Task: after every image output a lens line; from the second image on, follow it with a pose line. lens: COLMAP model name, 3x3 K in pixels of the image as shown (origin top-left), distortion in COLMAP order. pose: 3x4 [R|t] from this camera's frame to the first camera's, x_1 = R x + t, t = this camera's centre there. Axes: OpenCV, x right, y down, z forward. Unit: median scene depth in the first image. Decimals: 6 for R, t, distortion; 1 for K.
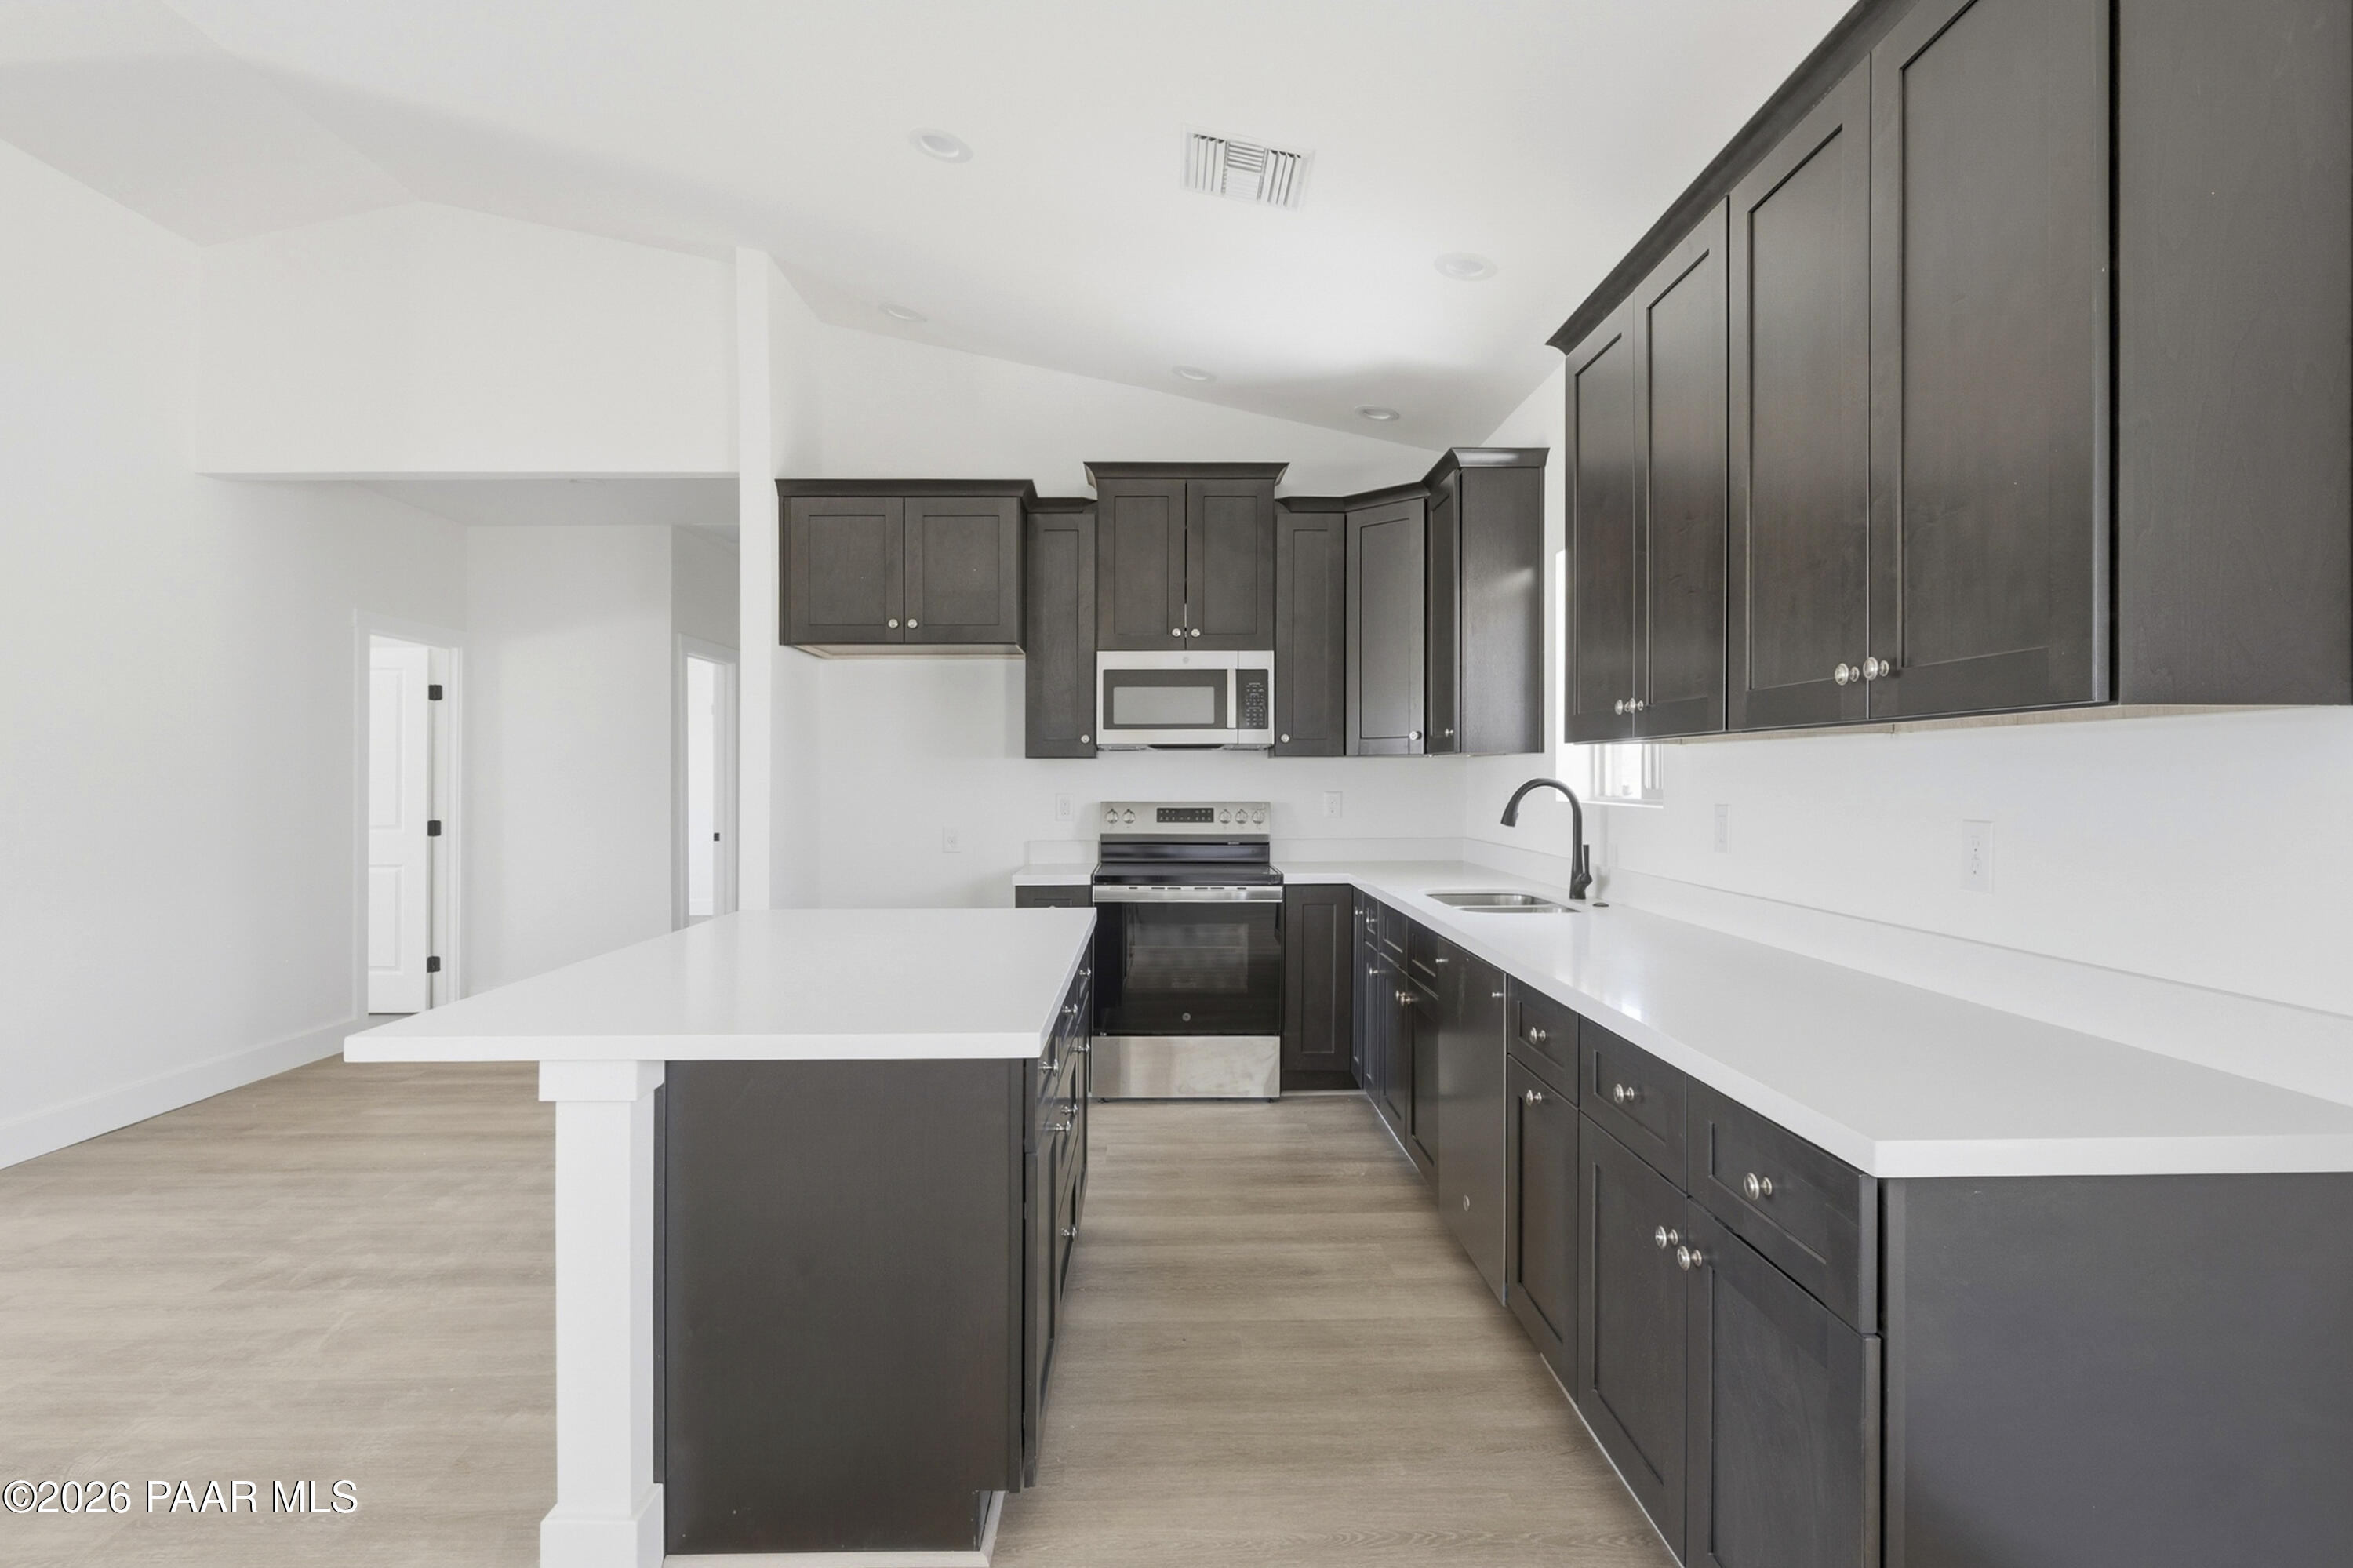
lens RADIAL K [[1241.5, 0, 1161.5], [0, 1241.5, 738.6], [0, 0, 1]] dist [0.021383, -0.001846]
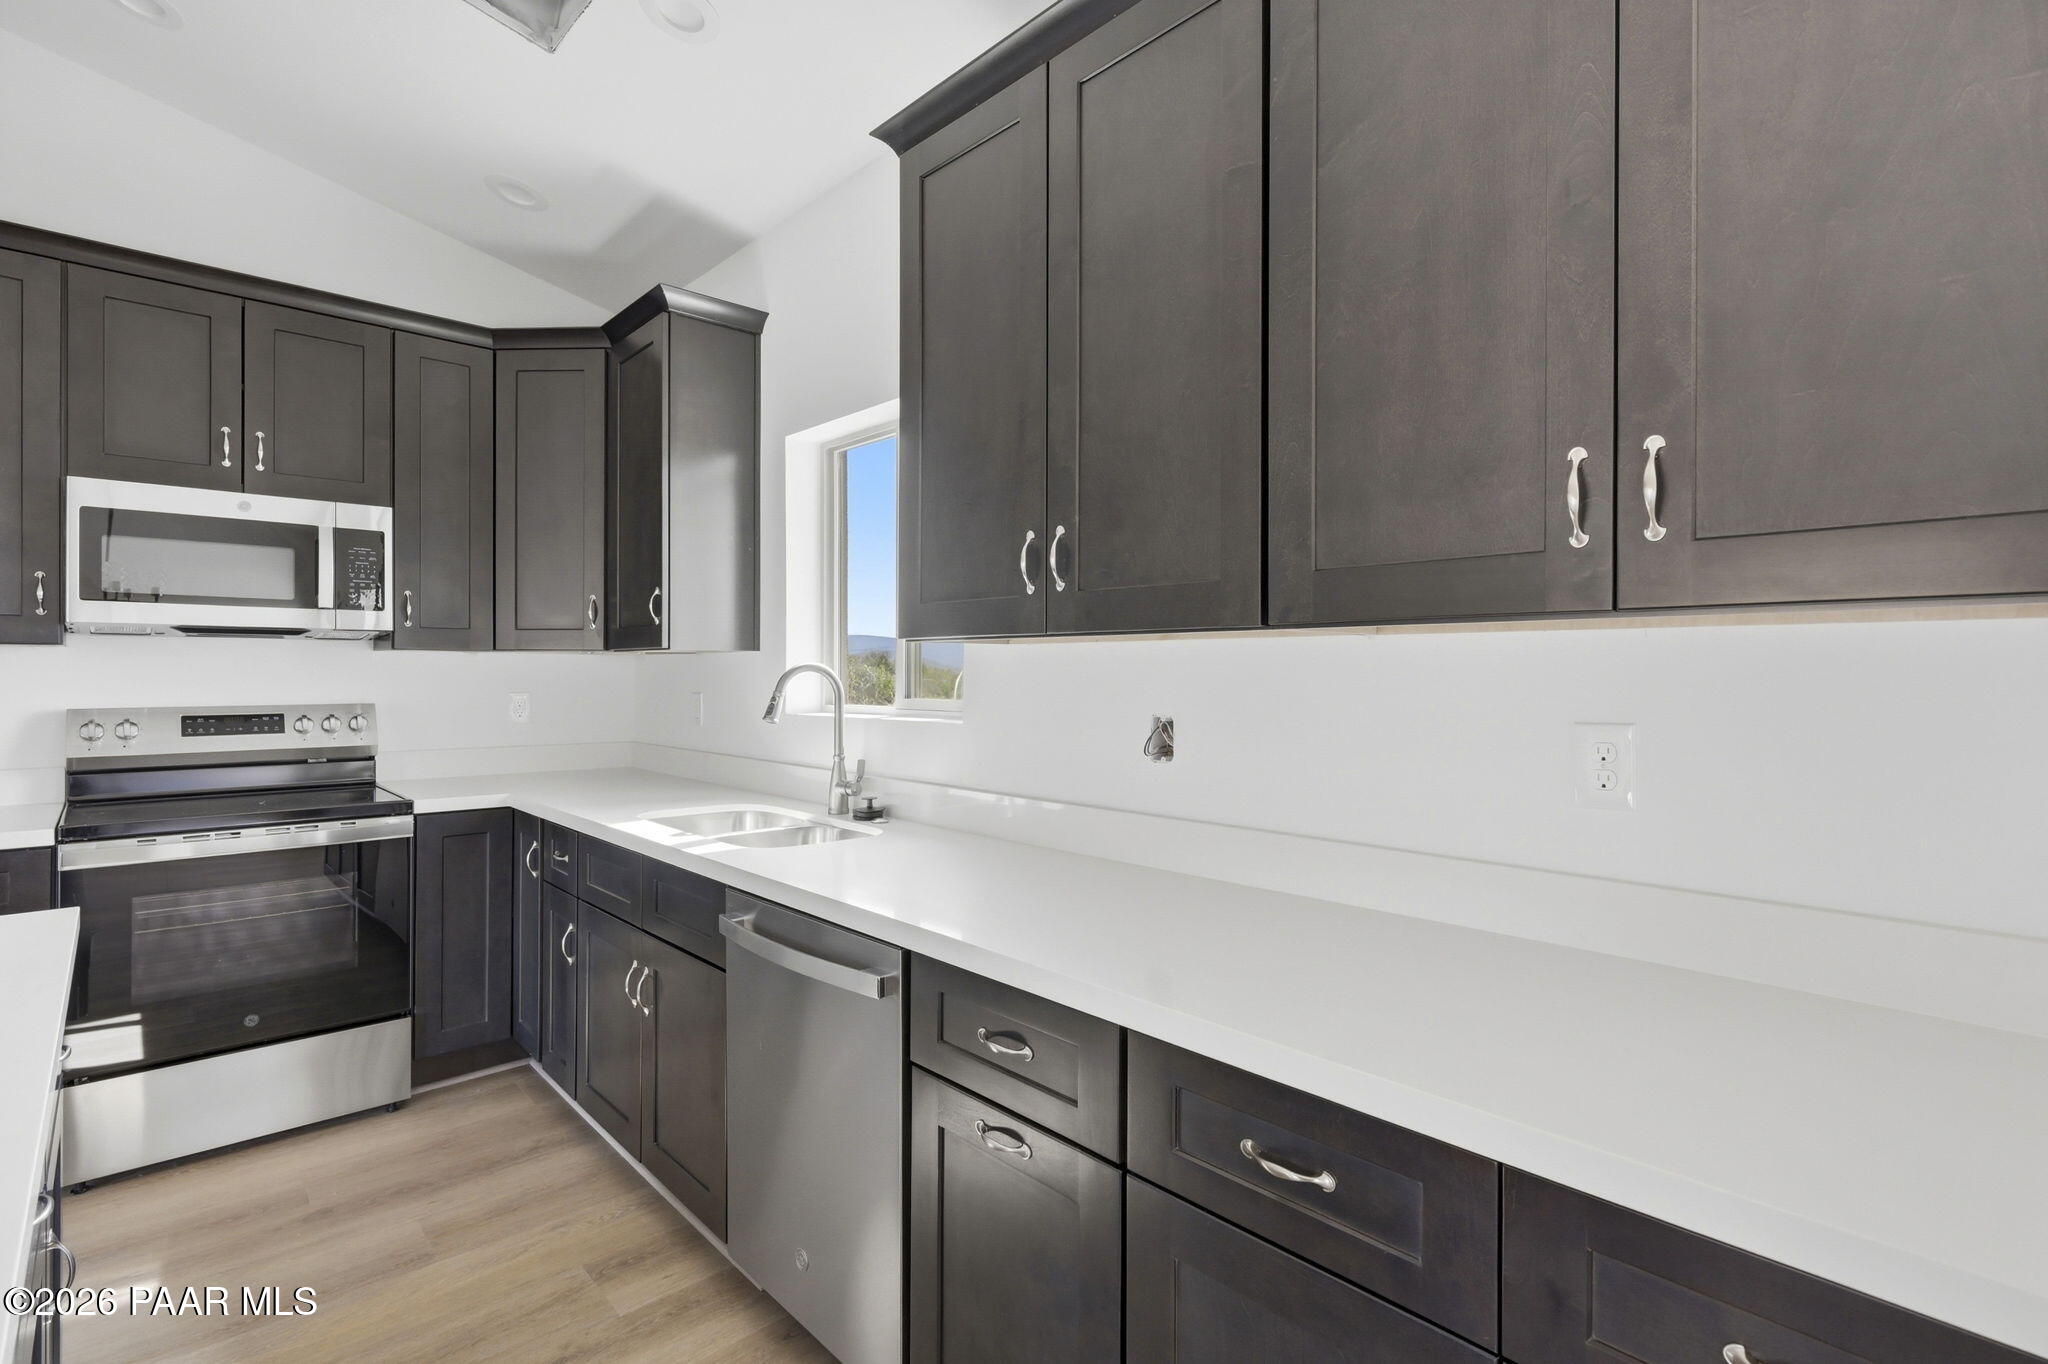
lens RADIAL K [[967.6, 0, 1020.1], [0, 967.6, 670.0], [0, 0, 1]] dist [-0.001883, 0.002827]
pose [[0.732054, 0.002552, 0.681242, -0.031919], [-0.025209, 0.999410, 0.023346, 0.005351], [-0.680780, -0.034264, 0.731686, 0.300043]]
